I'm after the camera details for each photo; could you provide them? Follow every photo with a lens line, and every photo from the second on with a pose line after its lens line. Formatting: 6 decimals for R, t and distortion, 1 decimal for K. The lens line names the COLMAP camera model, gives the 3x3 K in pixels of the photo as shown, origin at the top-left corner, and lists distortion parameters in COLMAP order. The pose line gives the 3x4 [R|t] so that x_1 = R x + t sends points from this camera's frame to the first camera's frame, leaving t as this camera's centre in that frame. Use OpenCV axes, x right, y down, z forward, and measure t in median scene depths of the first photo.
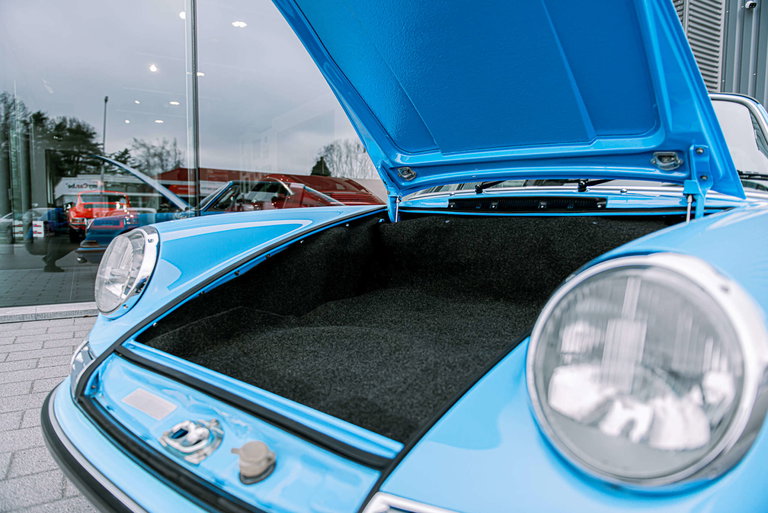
lens RADIAL K [[545.8, 0, 394.0], [0, 545.8, 257.4], [0, 0, 1]] dist [-0.001735, -0.001512]
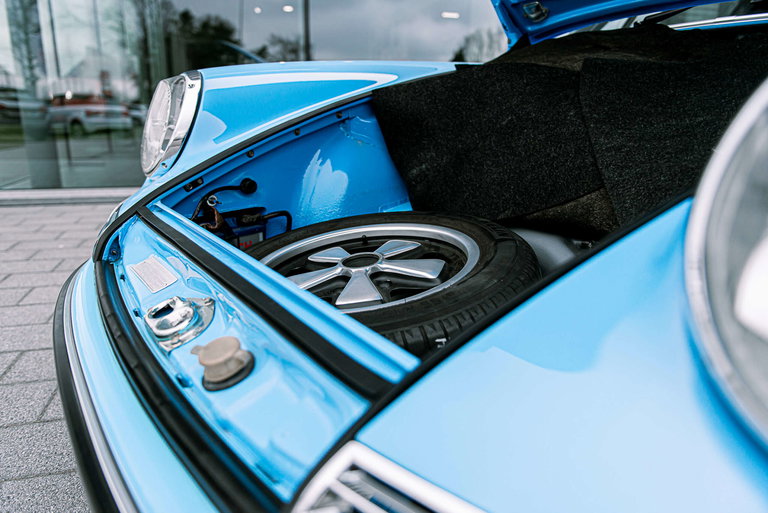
lens RADIAL K [[512.2, 0, 384.0], [0, 512.2, 256.5], [0, 0, 1]] dist [0.056127, 0.000151]
pose [[0.952464, 0.066552, -0.297292, 0.095345], [-0.021596, 0.988142, 0.152016, 0.112567], [0.303884, -0.138370, 0.942607, 0.364099]]
